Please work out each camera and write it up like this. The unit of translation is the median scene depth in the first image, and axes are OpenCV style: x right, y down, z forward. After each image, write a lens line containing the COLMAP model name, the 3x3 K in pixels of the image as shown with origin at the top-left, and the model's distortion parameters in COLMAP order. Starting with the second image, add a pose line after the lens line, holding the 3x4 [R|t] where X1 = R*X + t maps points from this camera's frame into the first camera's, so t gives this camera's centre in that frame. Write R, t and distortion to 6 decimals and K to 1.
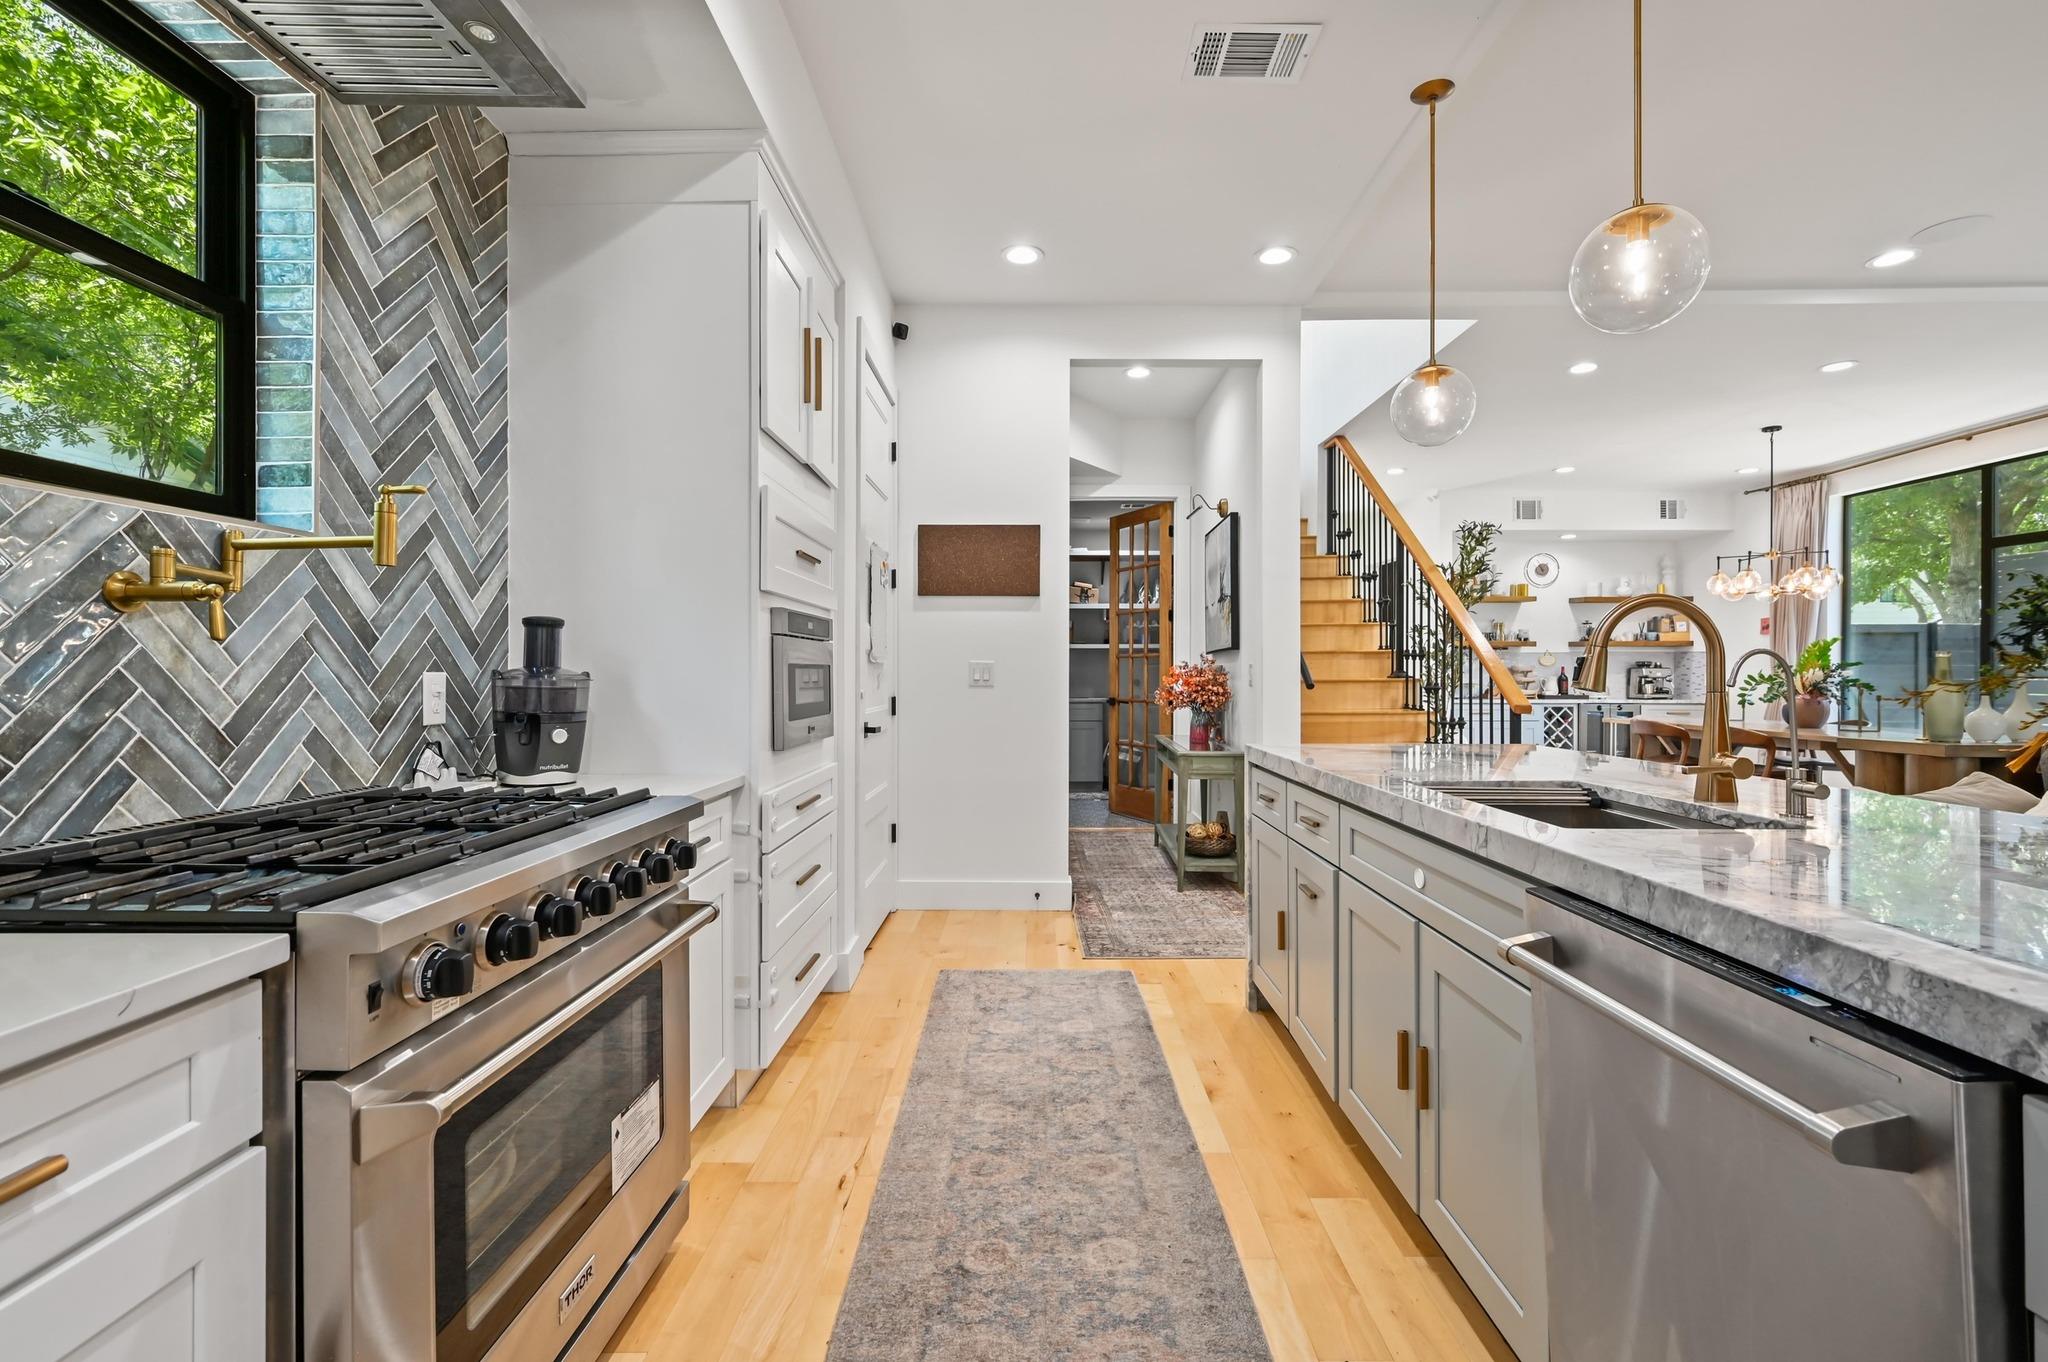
lens RADIAL K [[907.2, 0, 1020.8], [0, 907.2, 673.7], [0, 0, 1]] dist [0.001809, 0.000046]
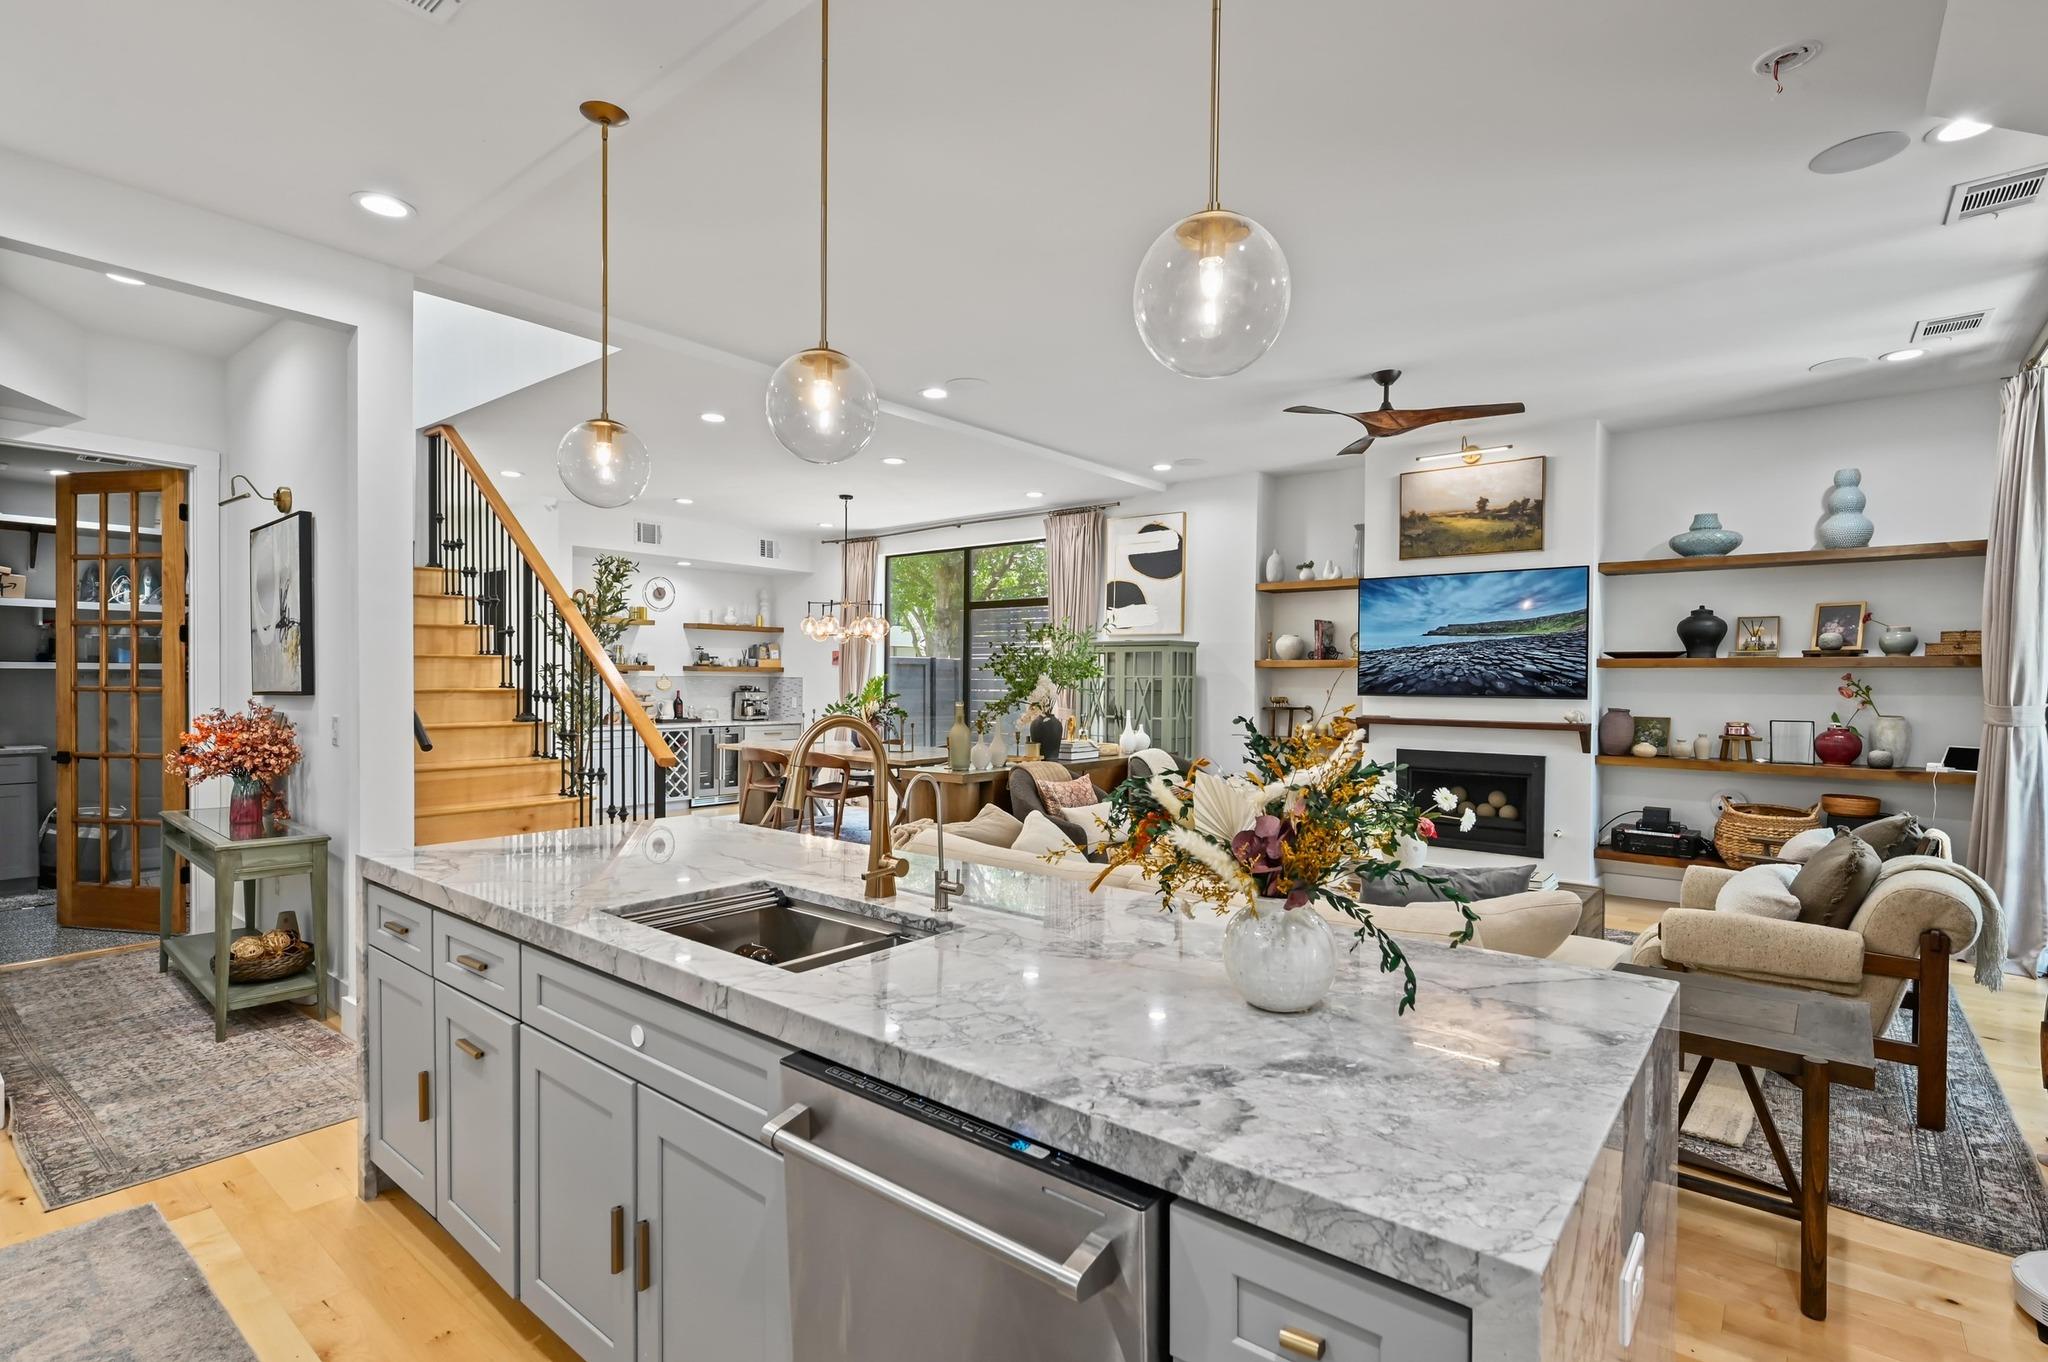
lens RADIAL K [[973.4, 0, 1029.0], [0, 973.4, 694.5], [0, 0, 1]] dist [-0.000680, 0.000633]
pose [[0.619618, -0.008387, 0.784859, -0.025581], [-0.007180, 0.999841, 0.016353, -0.044286], [-0.784870, -0.015767, 0.619459, 0.033112]]
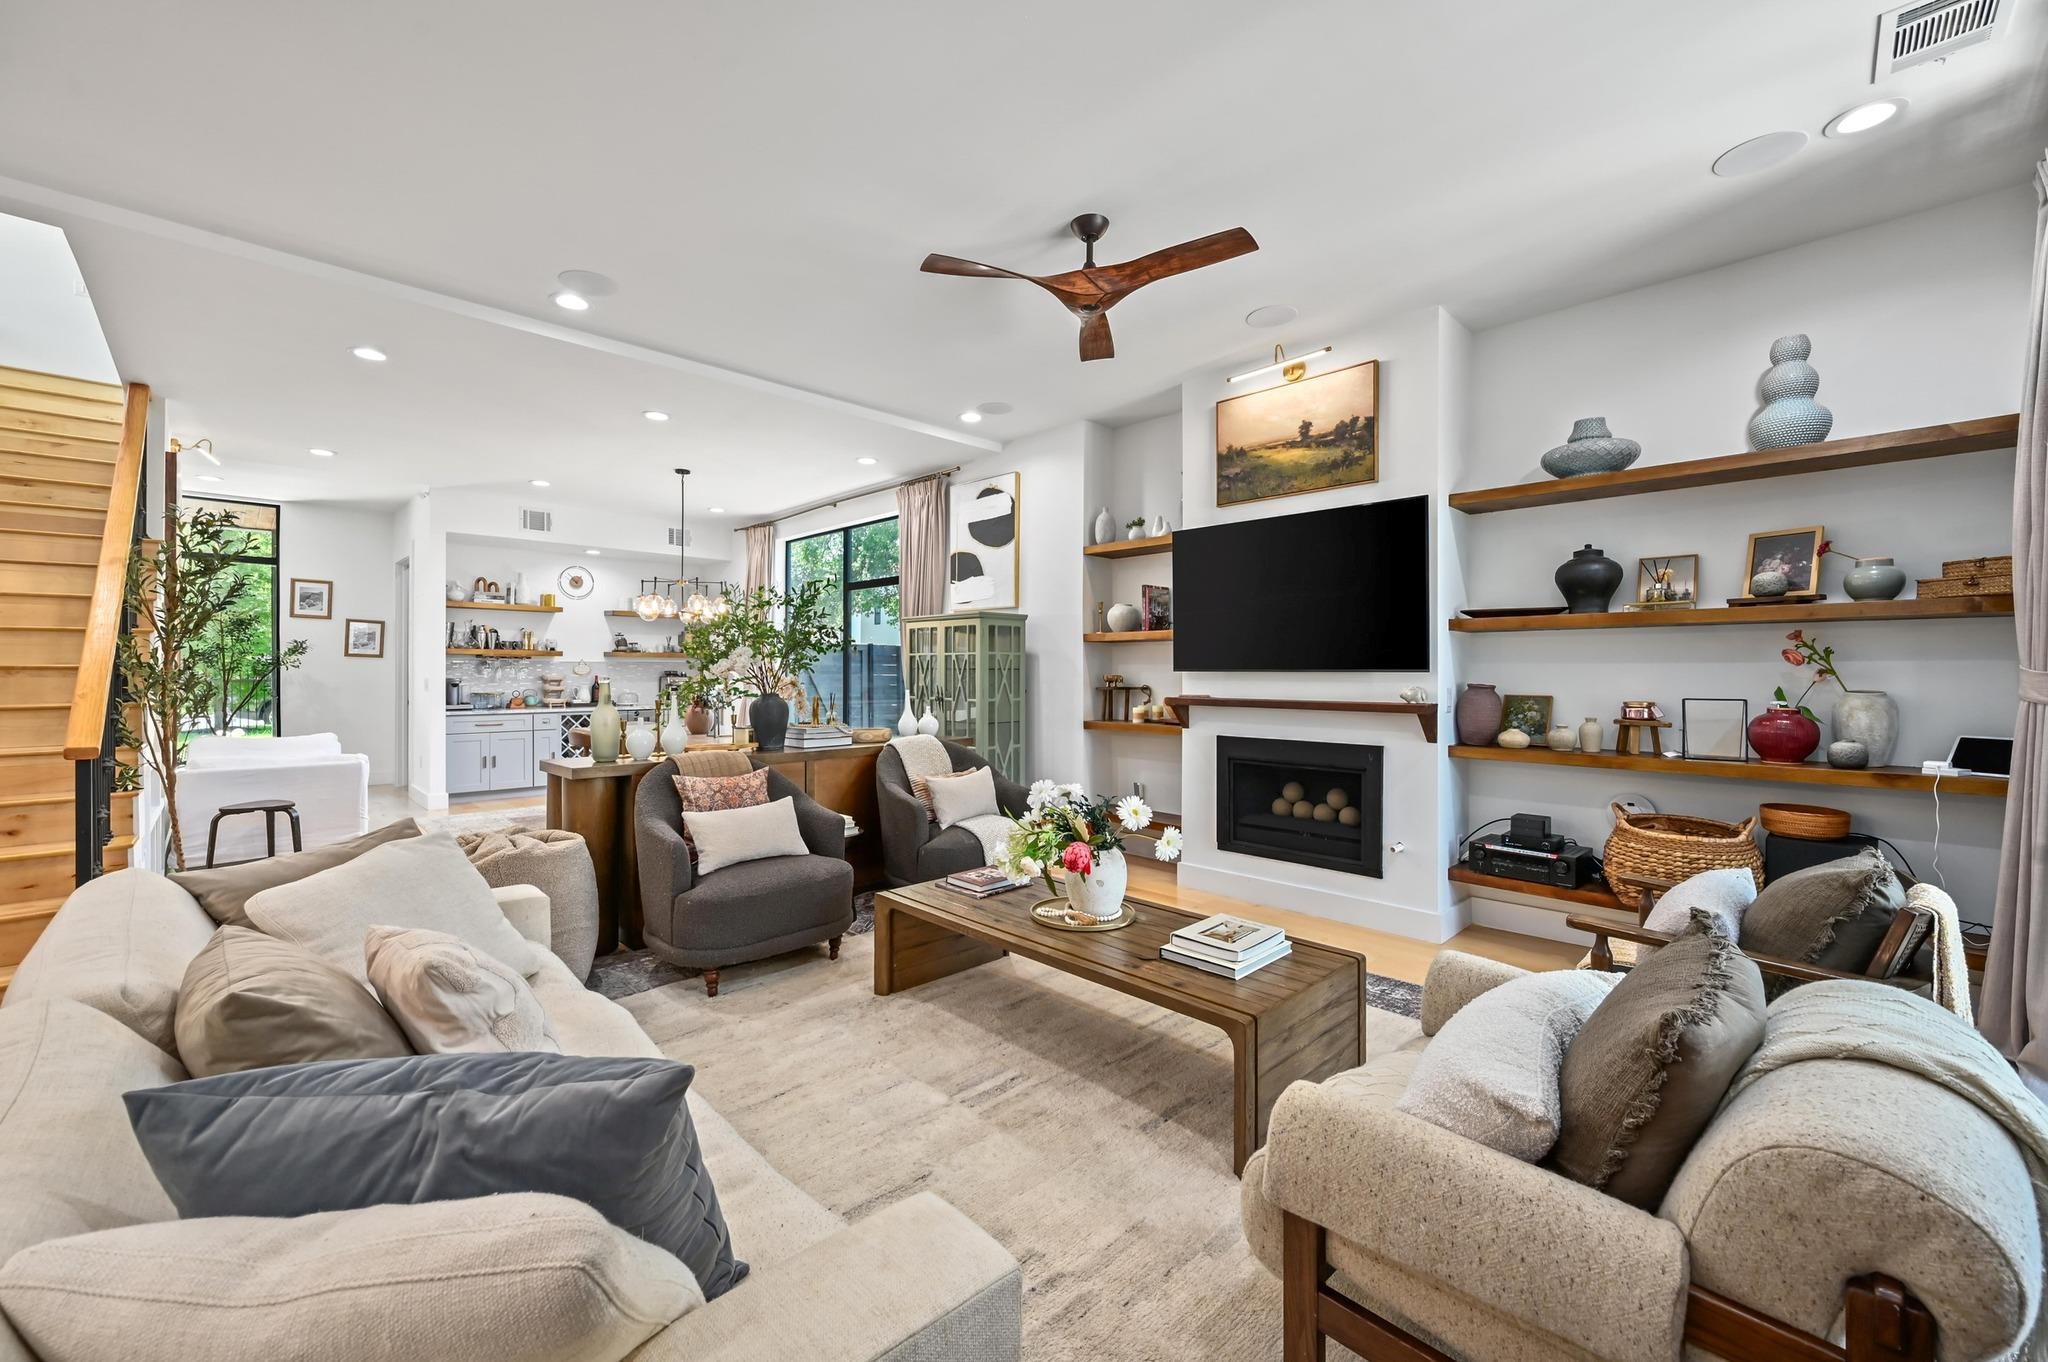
lens RADIAL K [[814.7, 0, 1019.7], [0, 814.7, 674.8], [0, 0, 1]] dist [-0.002403, 0.000036]
pose [[0.700963, -0.002376, 0.713194, 0.495362], [-0.001157, 0.999989, 0.004469, -0.025103], [-0.713197, -0.003958, 0.700953, -0.020296]]
